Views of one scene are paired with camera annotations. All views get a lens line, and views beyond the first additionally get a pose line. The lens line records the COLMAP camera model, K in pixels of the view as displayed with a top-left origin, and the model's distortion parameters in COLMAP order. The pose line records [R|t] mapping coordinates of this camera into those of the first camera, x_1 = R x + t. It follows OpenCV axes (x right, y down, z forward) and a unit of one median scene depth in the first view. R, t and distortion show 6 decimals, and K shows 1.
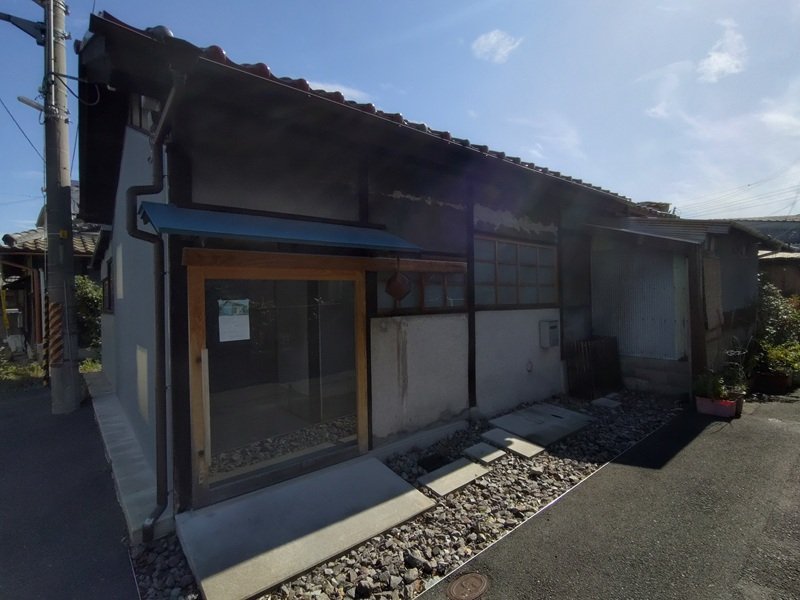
lens RADIAL K [[384.5, 0, 399.5], [0, 384.5, 304.5], [0, 0, 1]] dist [0.000155, 0.000215]
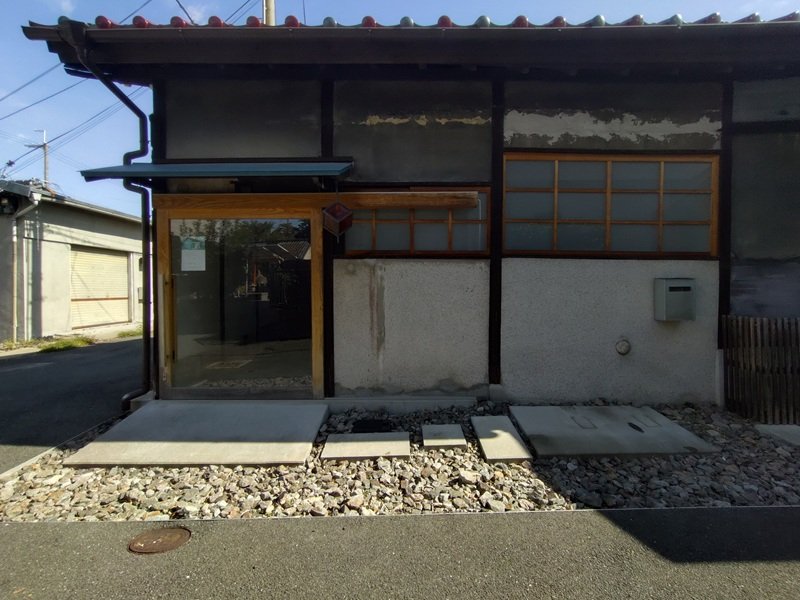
lens RADIAL K [[361.9, 0, 405.4], [0, 361.9, 296.7], [0, 0, 1]] dist [-0.000259, 0.000541]
pose [[0.779406, 0.040321, -0.625220, 0.573698], [-0.025578, 0.999143, 0.032551, 0.087374], [0.625997, -0.009379, 0.779769, 0.385994]]
